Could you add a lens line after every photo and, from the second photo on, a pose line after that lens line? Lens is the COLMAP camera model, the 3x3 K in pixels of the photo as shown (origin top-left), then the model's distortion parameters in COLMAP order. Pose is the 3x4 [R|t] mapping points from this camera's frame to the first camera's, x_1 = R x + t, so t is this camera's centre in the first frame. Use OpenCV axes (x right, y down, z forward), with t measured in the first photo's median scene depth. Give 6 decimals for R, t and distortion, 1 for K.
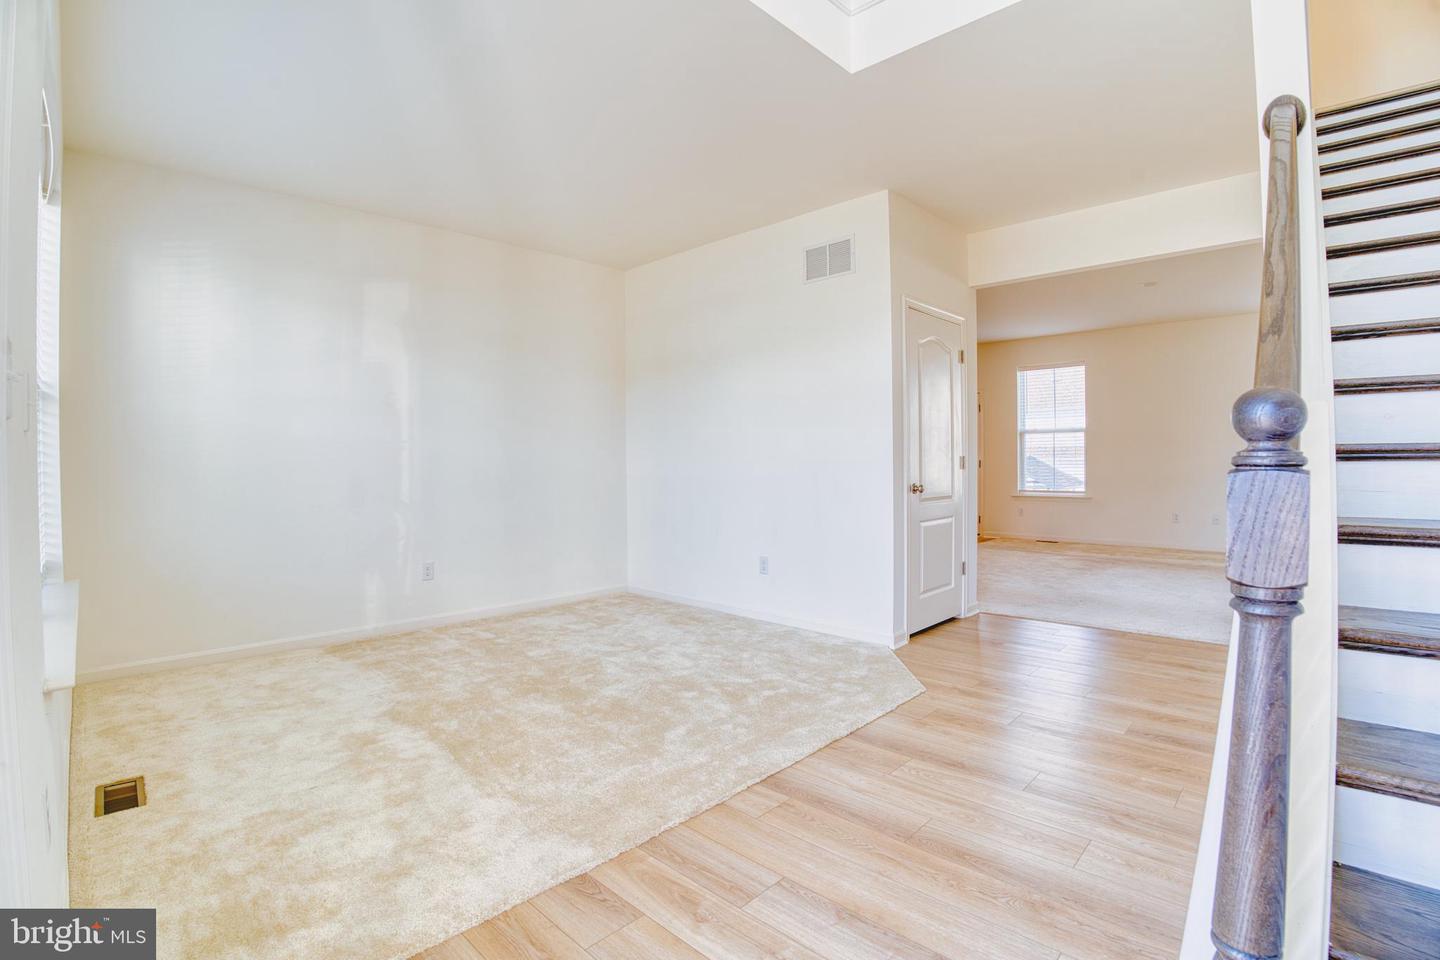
lens RADIAL K [[671.2, 0, 720.7], [0, 671.2, 469.8], [0, 0, 1]] dist [-0.107688, 0.024942]
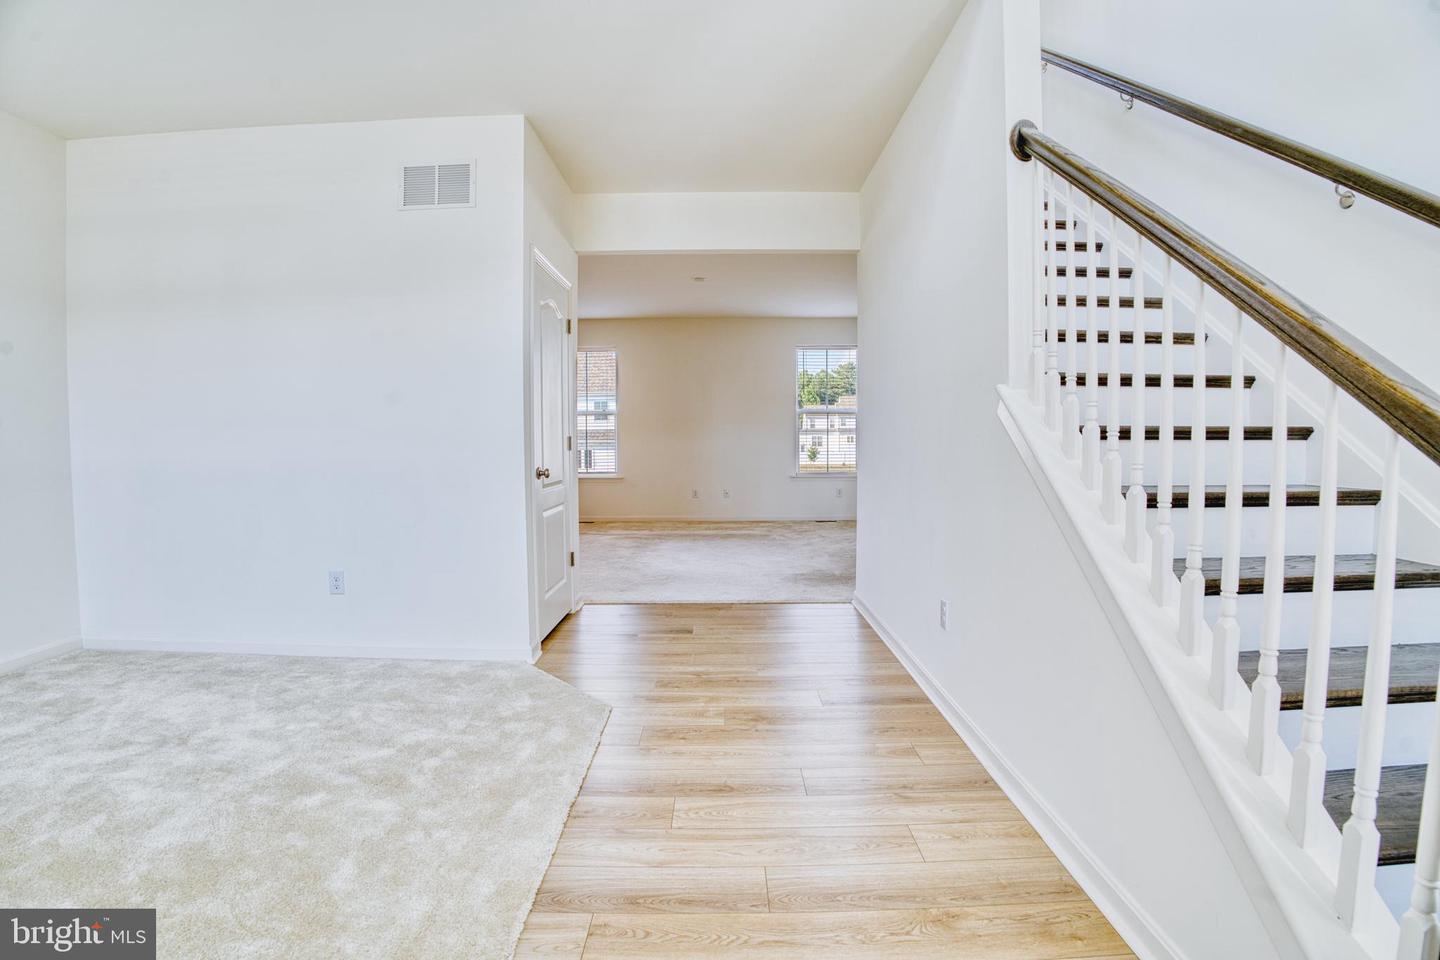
lens RADIAL K [[671.2, 0, 720.7], [0, 671.2, 469.8], [0, 0, 1]] dist [-0.107688, 0.024942]
pose [[0.720082, -0.026130, 0.693397, -0.172642], [0.008741, 0.999553, 0.028591, 0.001547], [-0.693834, -0.014527, 0.719988, 0.274267]]
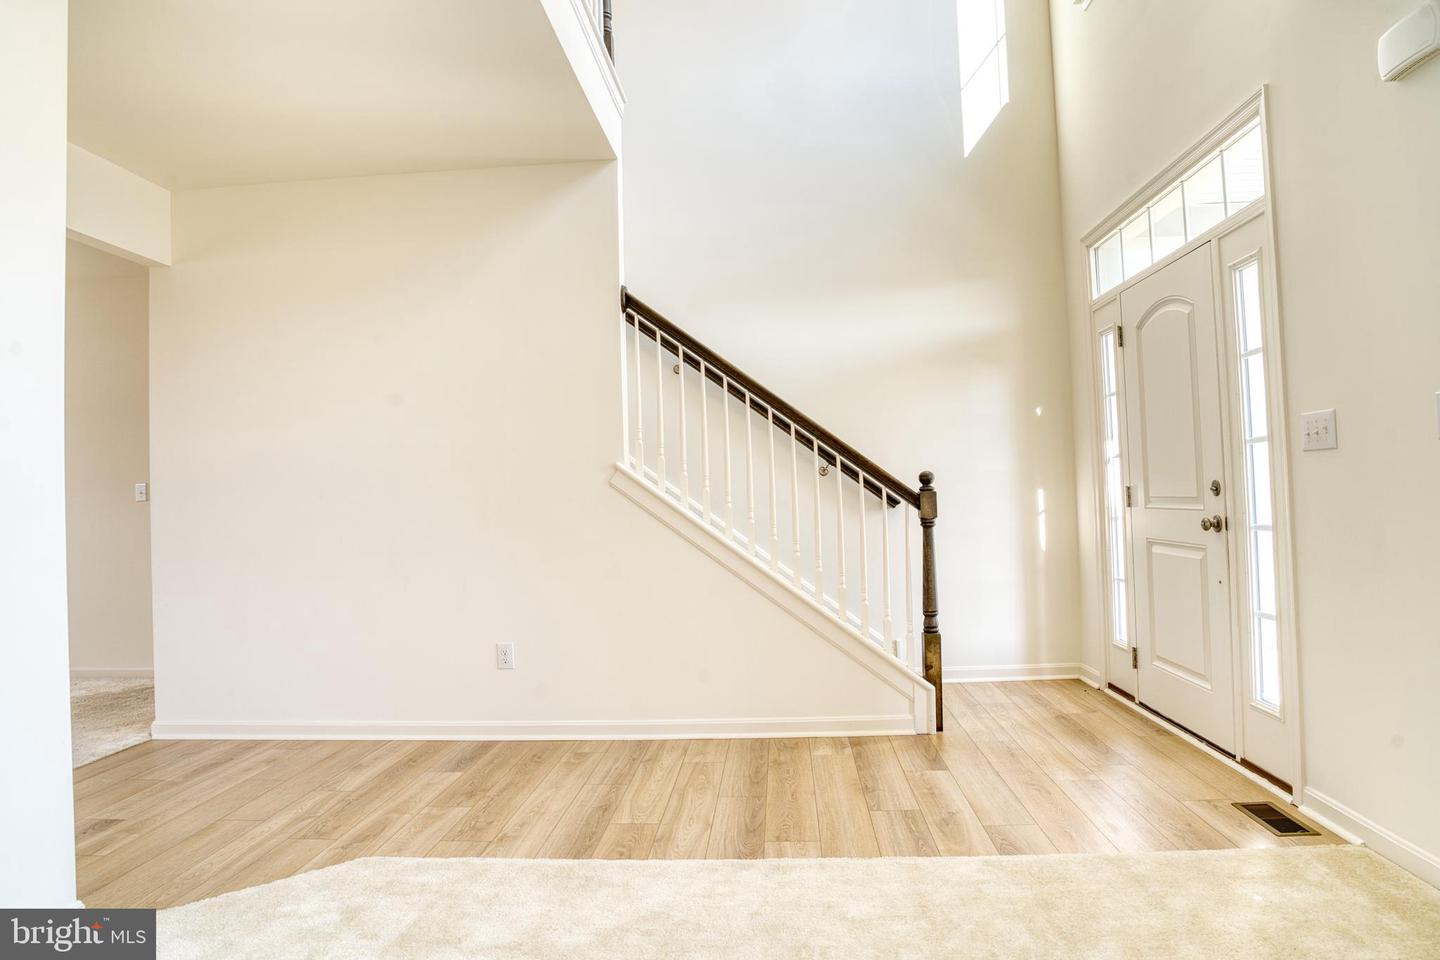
lens RADIAL K [[866.2, 0, 718.7], [0, 866.2, 470.4], [0, 0, 1]] dist [-0.084011, 0.032948]
pose [[-0.641620, 0.052197, 0.765245, -0.560717], [0.047431, 0.998473, -0.028336, -0.009449], [-0.765555, 0.018116, -0.643115, 1.232309]]
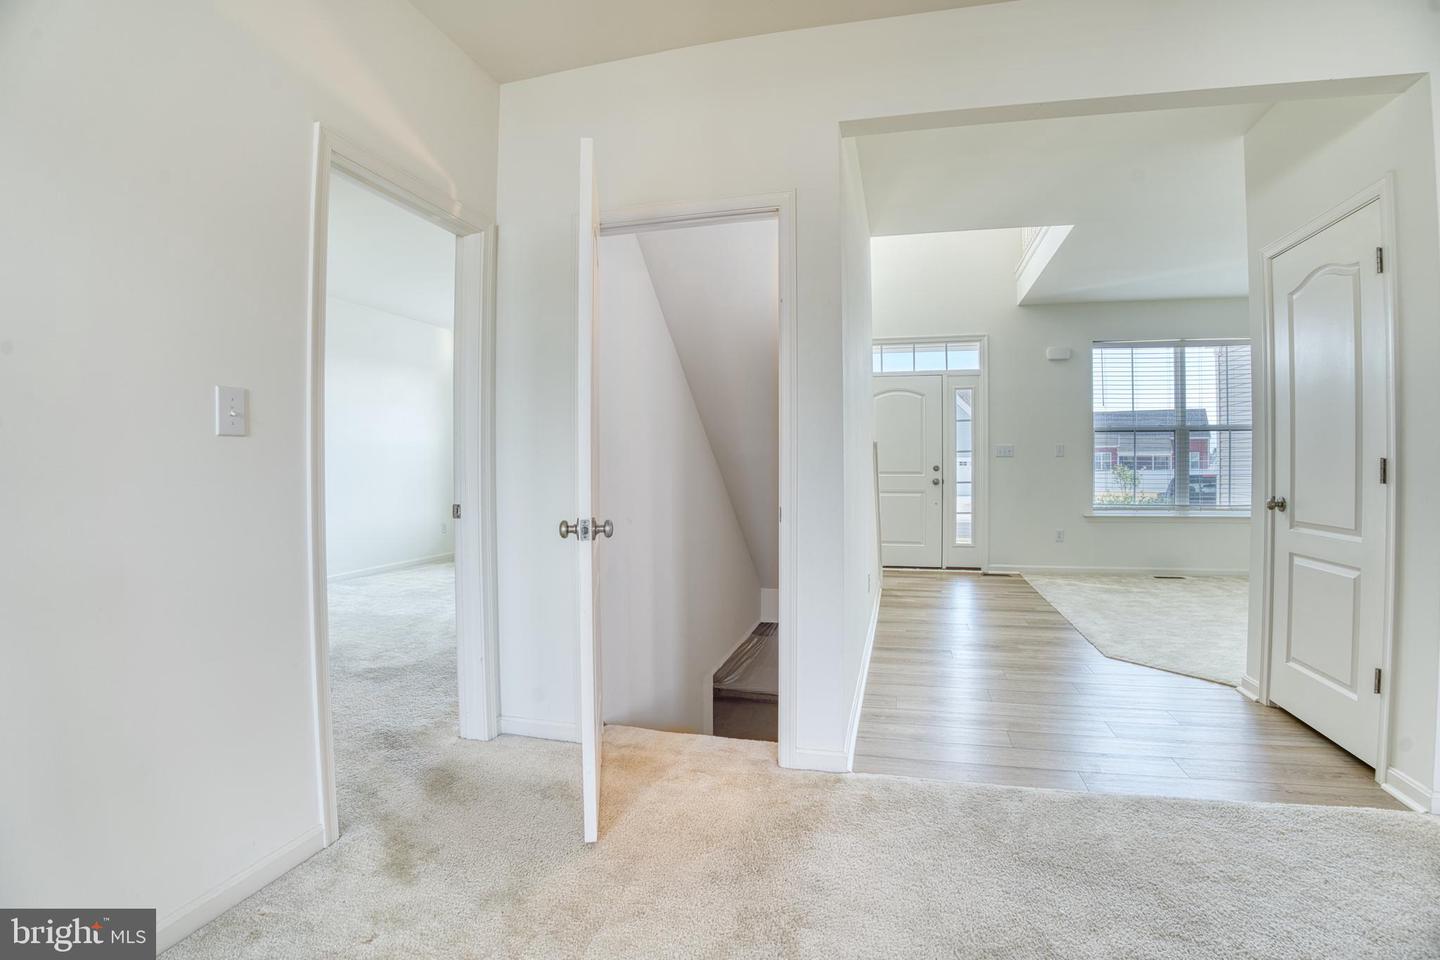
lens RADIAL K [[671.2, 0, 720.7], [0, 671.2, 469.8], [0, 0, 1]] dist [-0.107688, 0.024942]
pose [[-0.876228, 0.013840, -0.481697, 1.460445], [0.003548, 0.999746, 0.022270, -0.033704], [0.481883, 0.017804, -0.876055, 1.643918]]
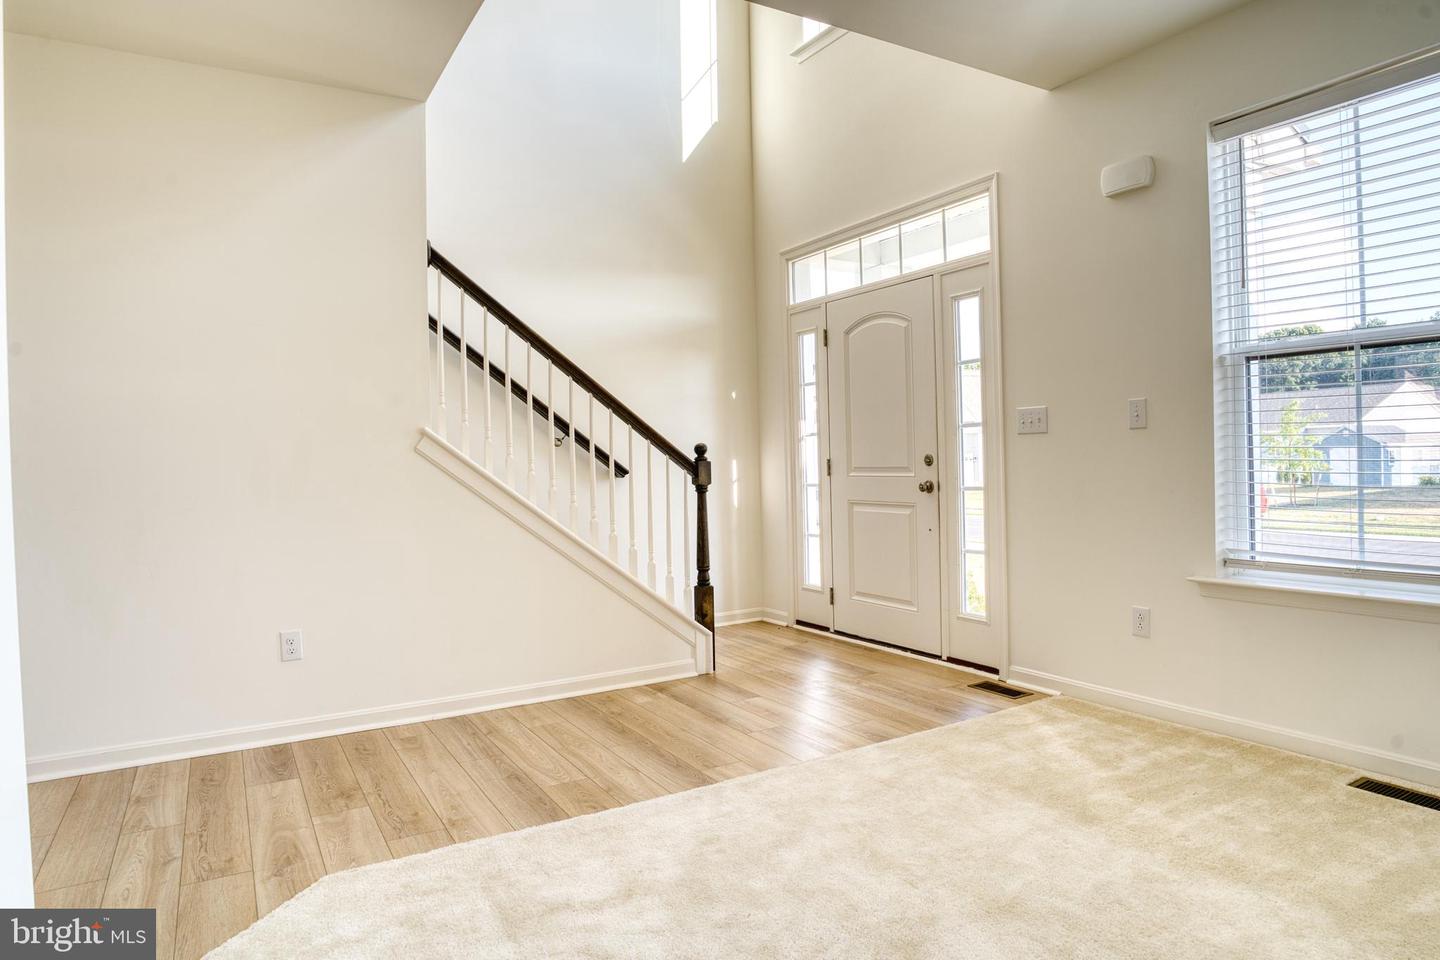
lens RADIAL K [[866.2, 0, 718.7], [0, 866.2, 470.4], [0, 0, 1]] dist [-0.084011, 0.032948]
pose [[-0.963377, 0.029422, 0.266532, -0.208886], [0.036981, 0.999042, 0.023386, -0.017257], [-0.265589, 0.032386, -0.963542, 1.555199]]
